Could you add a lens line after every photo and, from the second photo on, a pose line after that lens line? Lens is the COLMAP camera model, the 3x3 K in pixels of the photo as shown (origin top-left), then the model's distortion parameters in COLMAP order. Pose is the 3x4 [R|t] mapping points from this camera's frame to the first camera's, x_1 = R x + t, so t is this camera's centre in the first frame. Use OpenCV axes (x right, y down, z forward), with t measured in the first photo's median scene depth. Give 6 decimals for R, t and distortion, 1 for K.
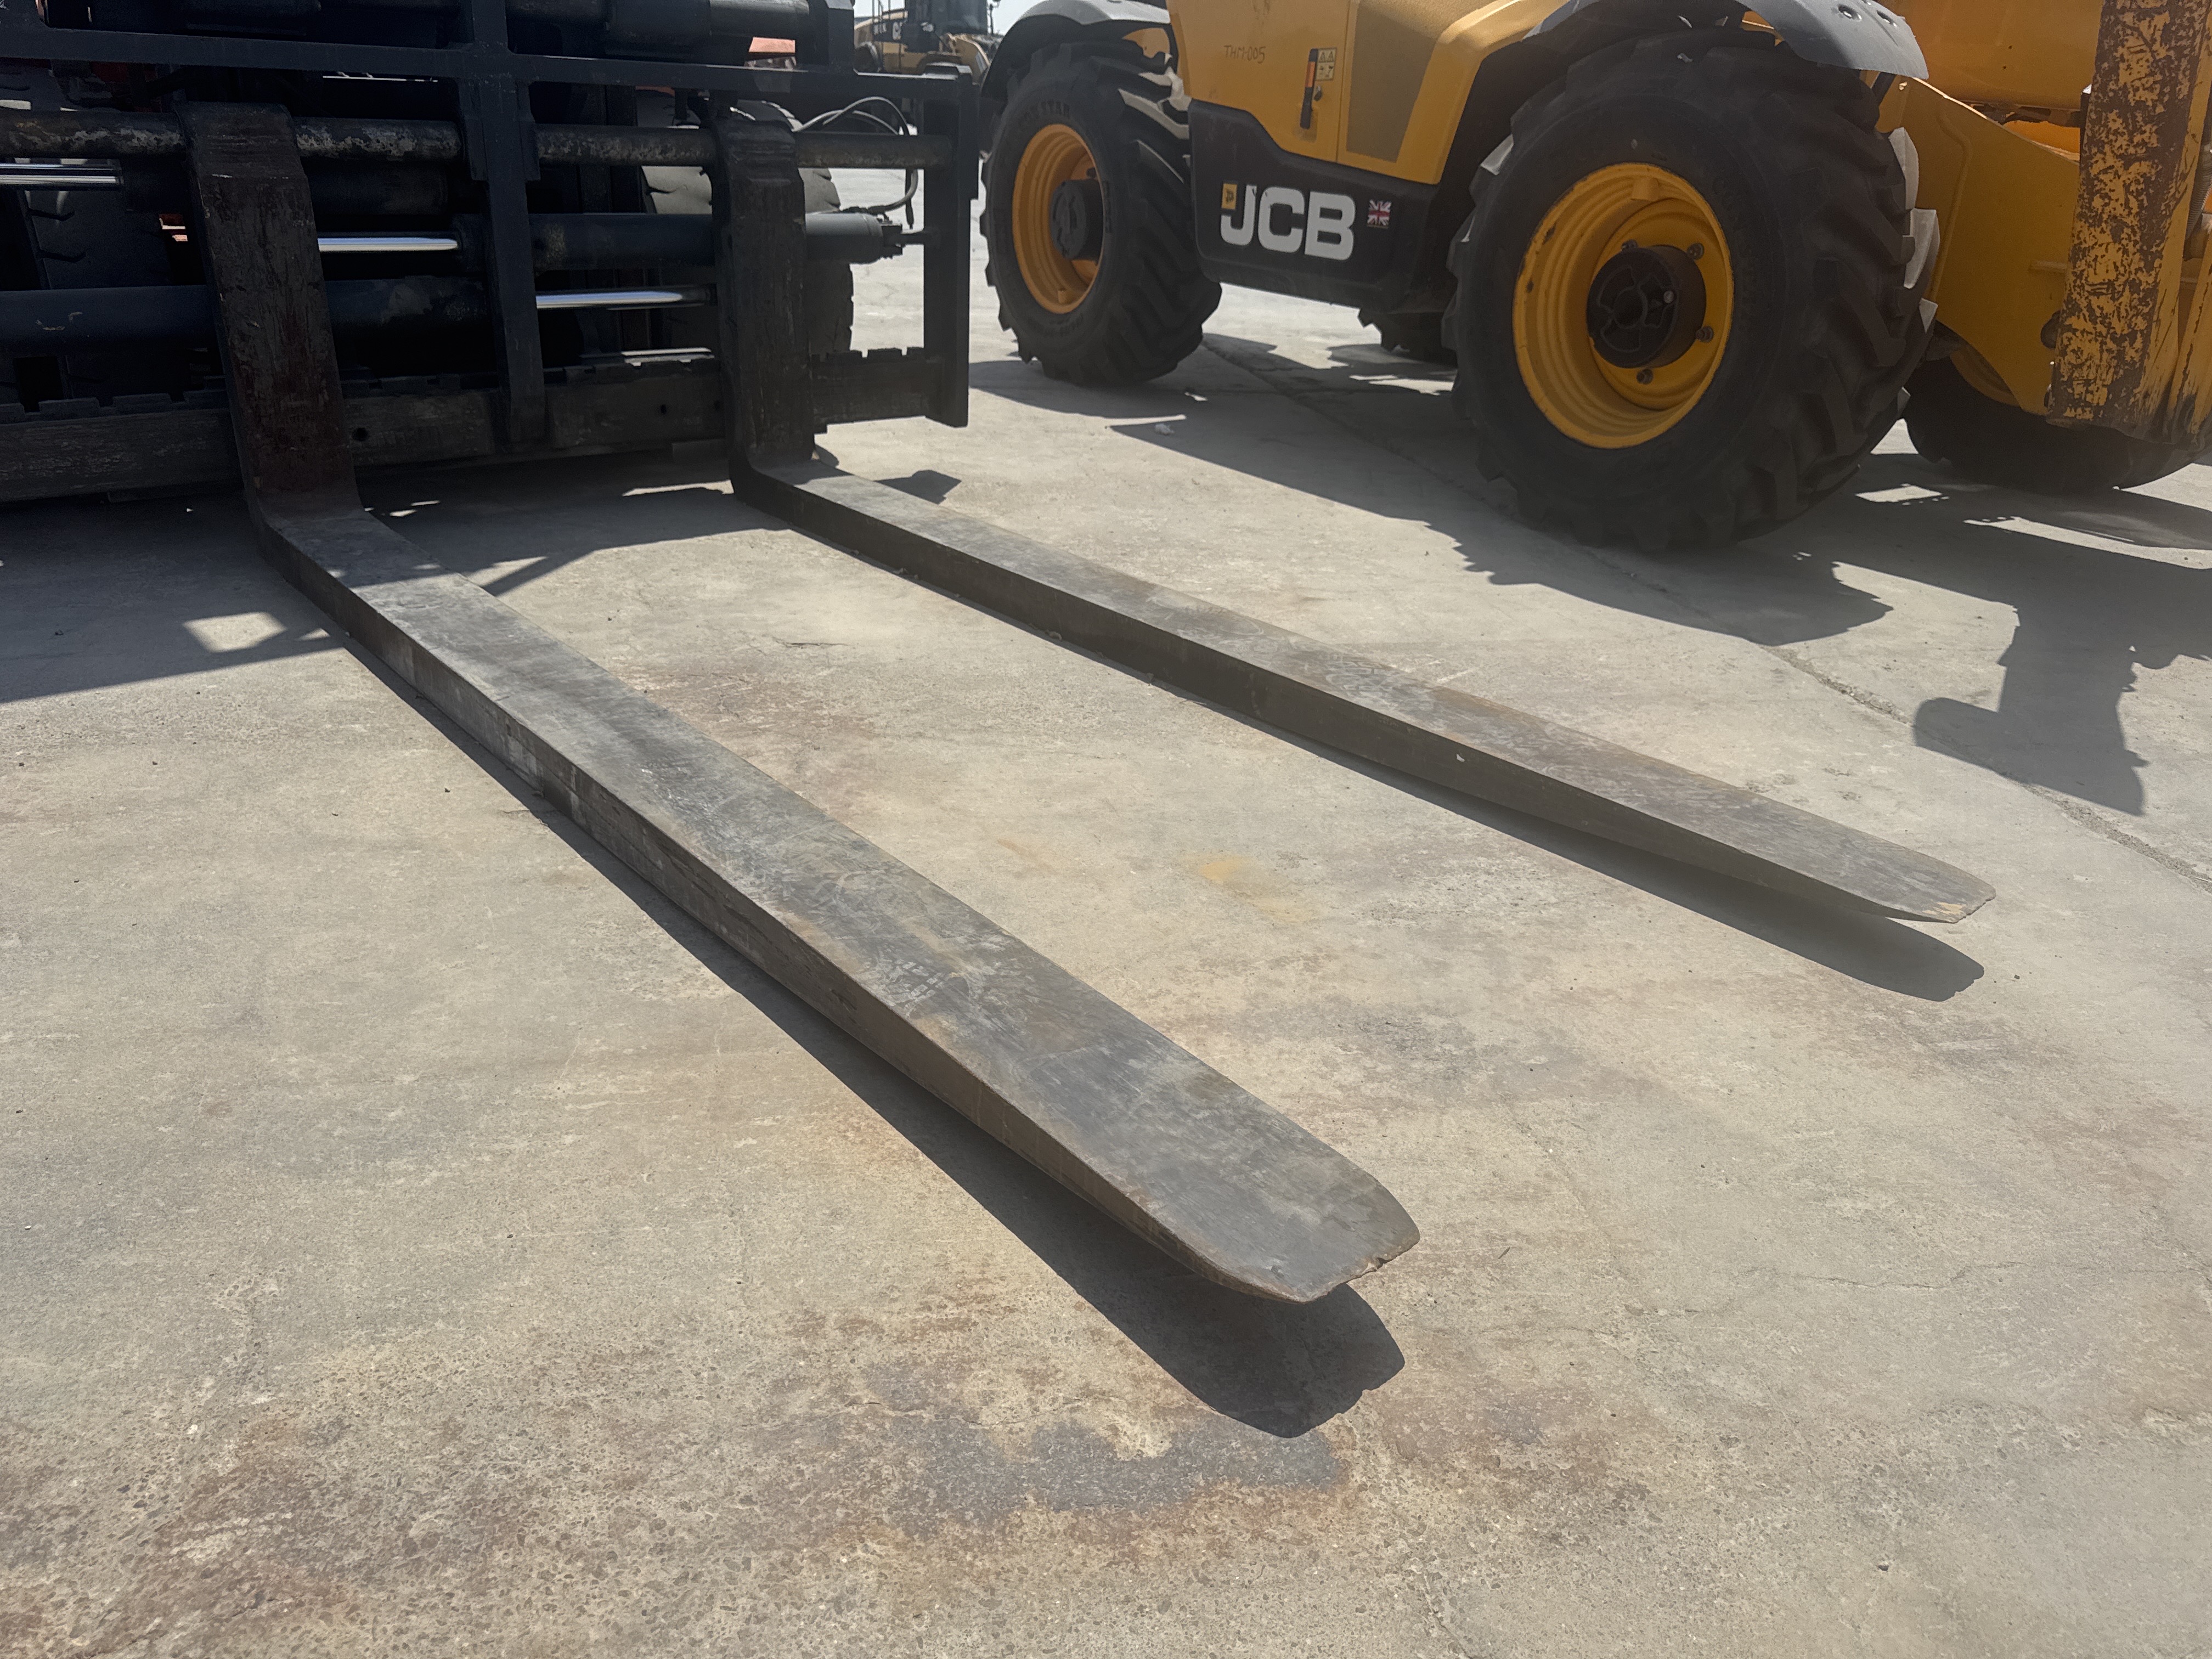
lens RADIAL K [[1626.0, 0, 1105.3], [0, 1626.0, 795.2], [0, 0, 1]] dist [0.045798, -0.086916]
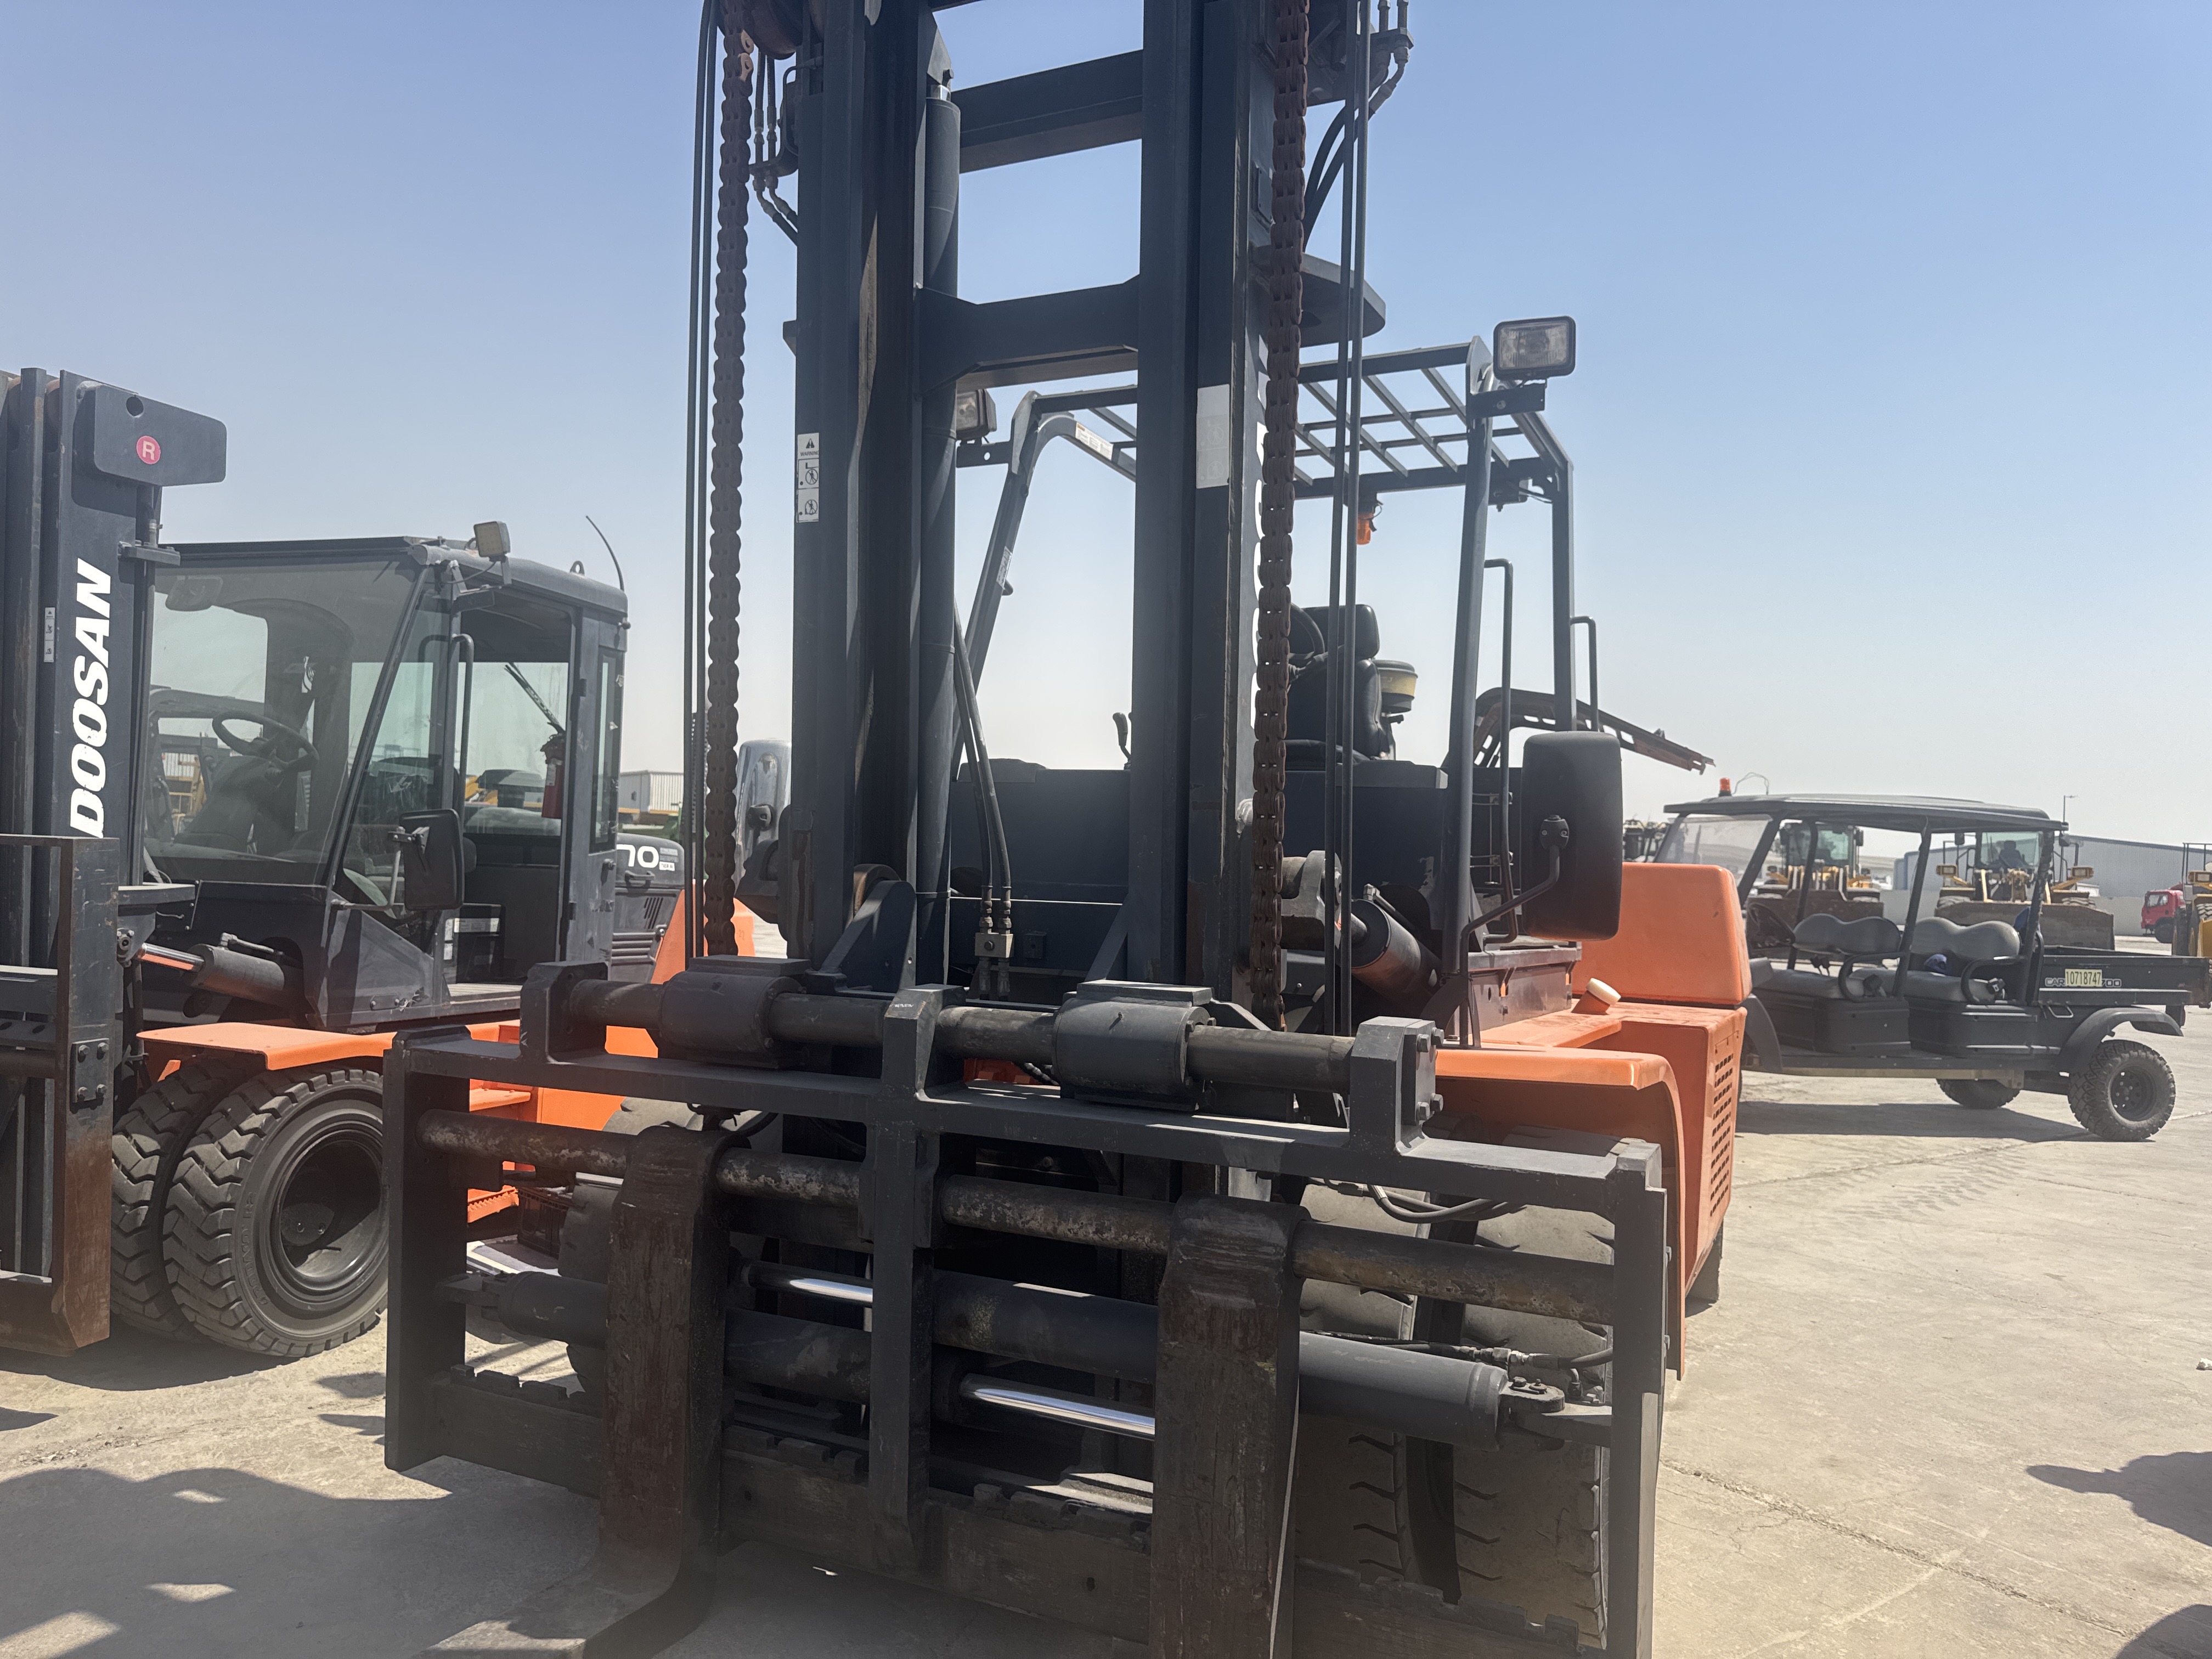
lens RADIAL K [[1570.4, 0, 1048.8], [0, 1570.4, 889.3], [0, 0, 1]] dist [0.130423, -0.070774]
pose [[0.390740, -0.031169, -0.919973, 0.498920], [-0.369346, 0.910137, -0.187707, -0.534081], [0.843152, 0.413133, 0.344115, 0.928094]]
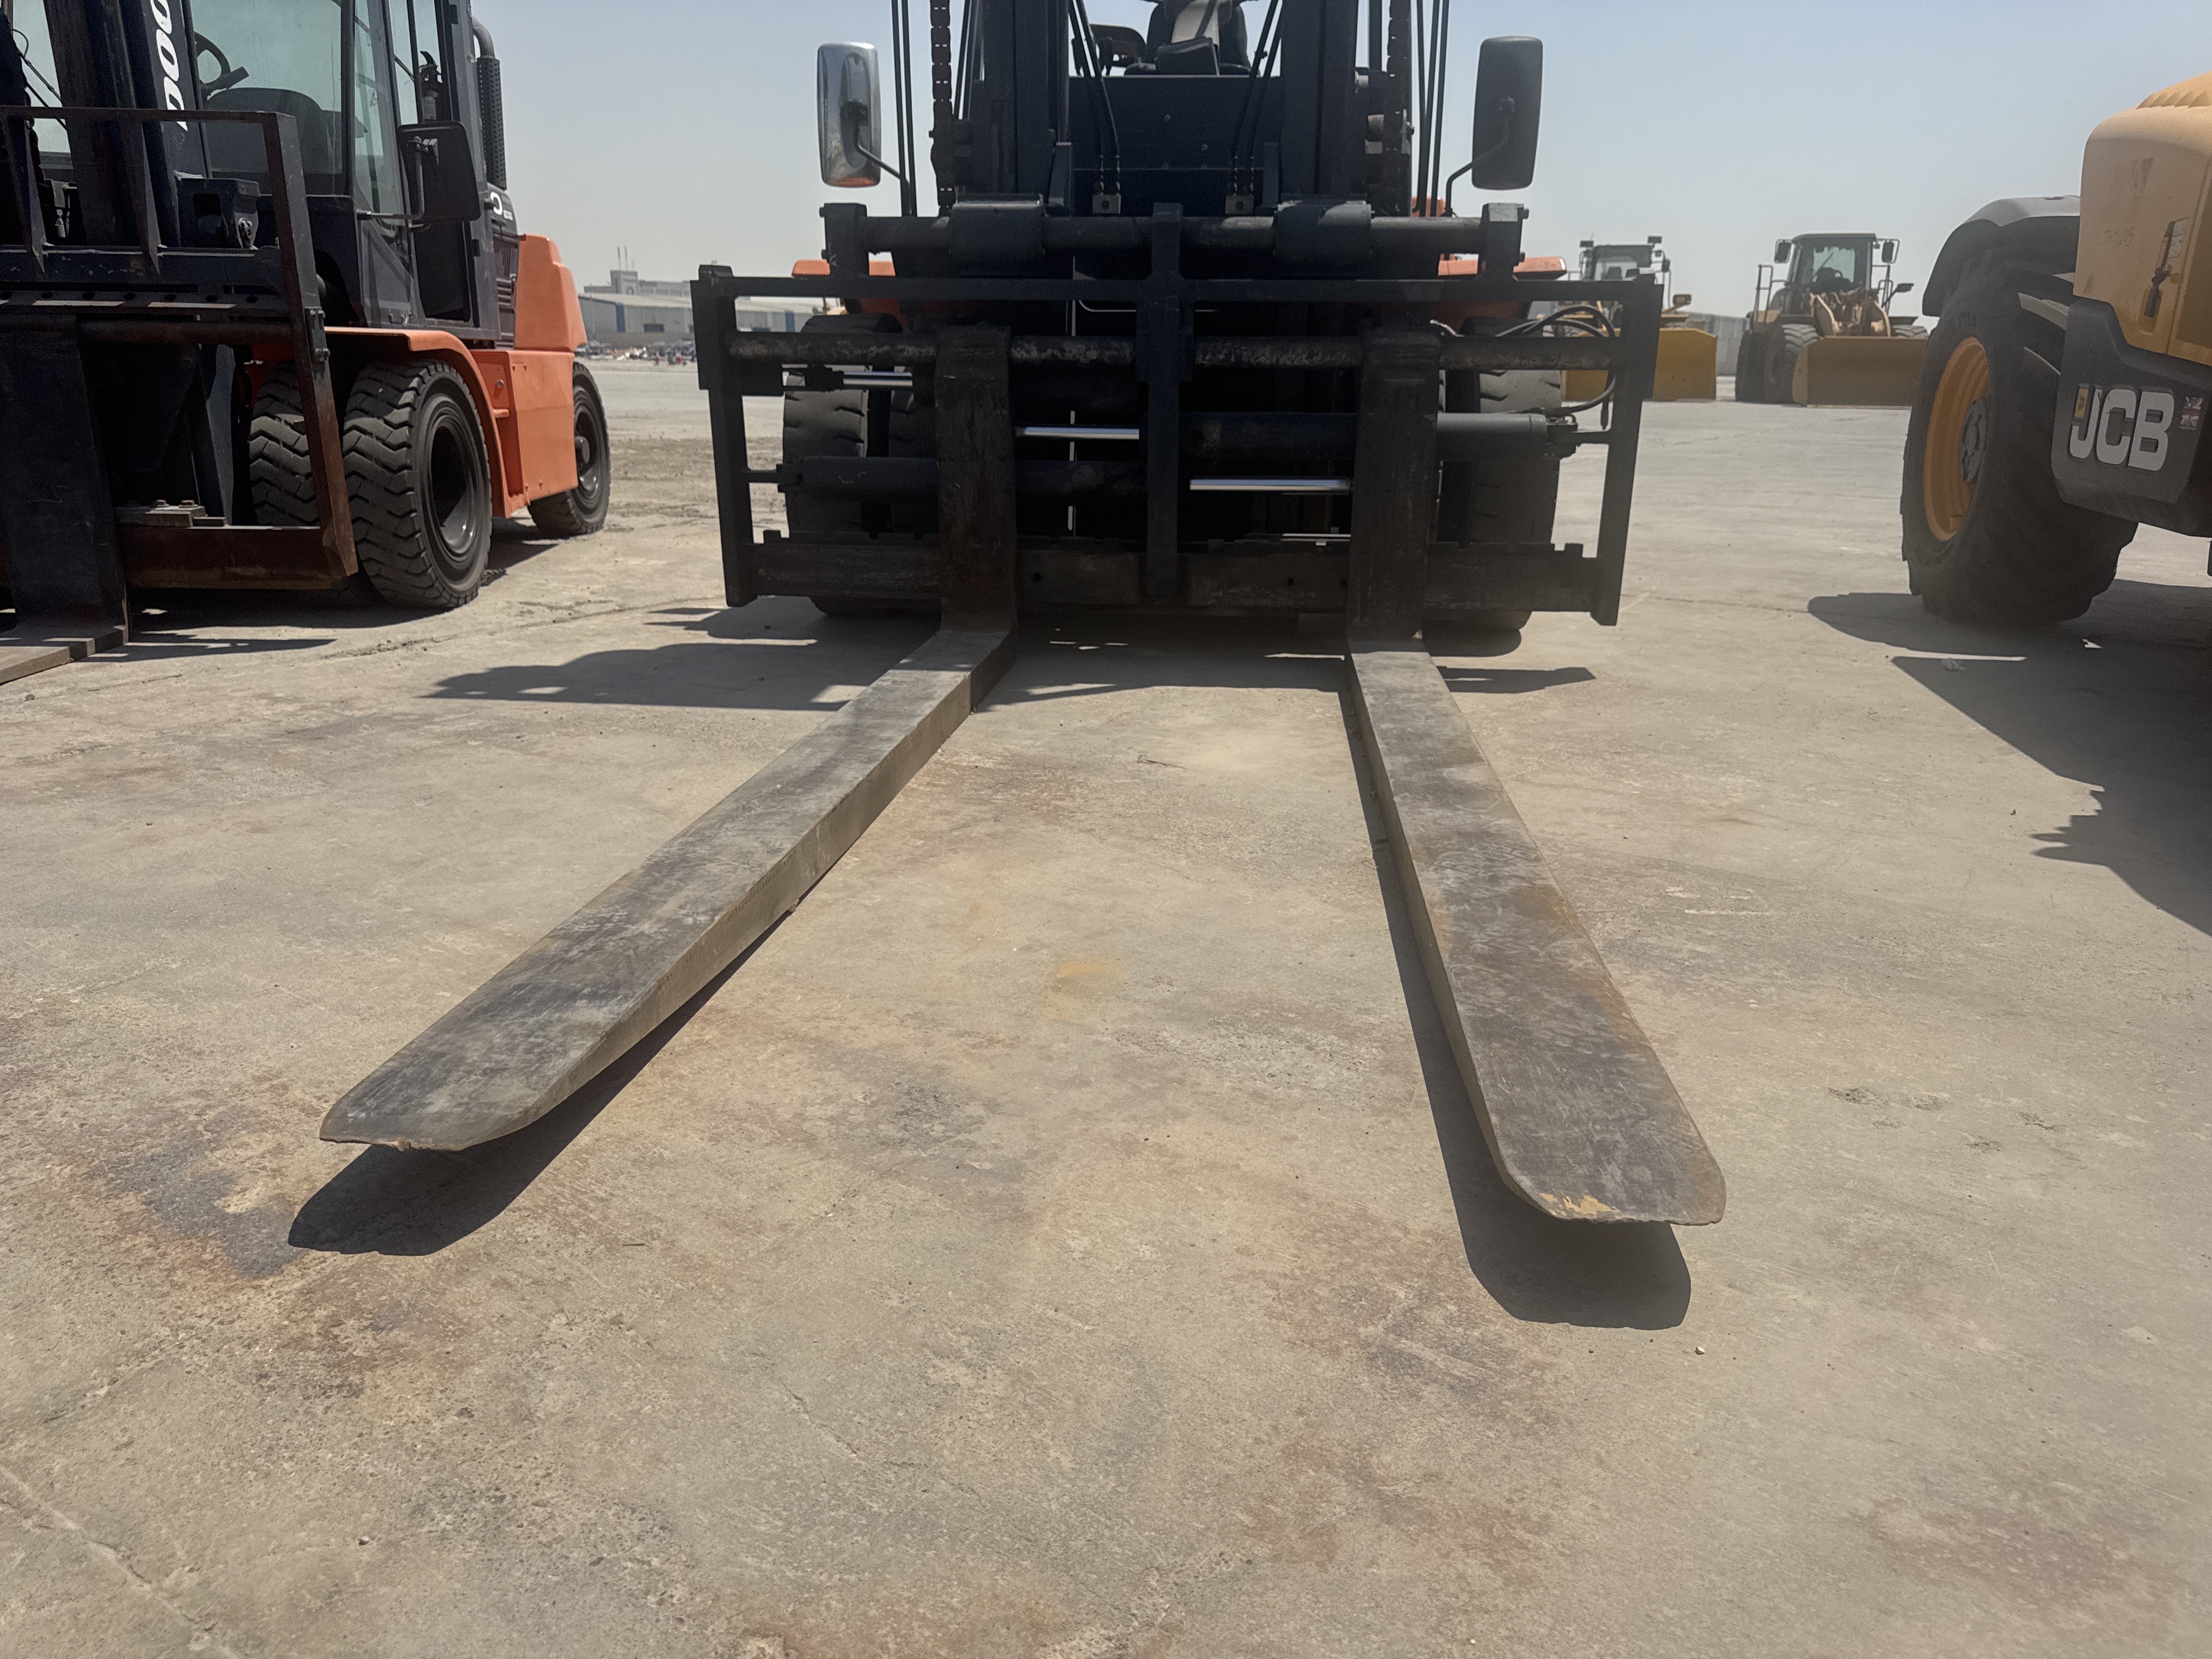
lens RADIAL K [[1564.8, 0, 1114.4], [0, 1564.8, 852.6], [0, 0, 1]] dist [0.043793, -0.071663]
pose [[0.697364, 0.177033, -0.694509, 0.627330], [-0.255822, 0.966667, -0.010466, -0.016011], [0.669506, 0.184969, 0.719408, 0.247921]]
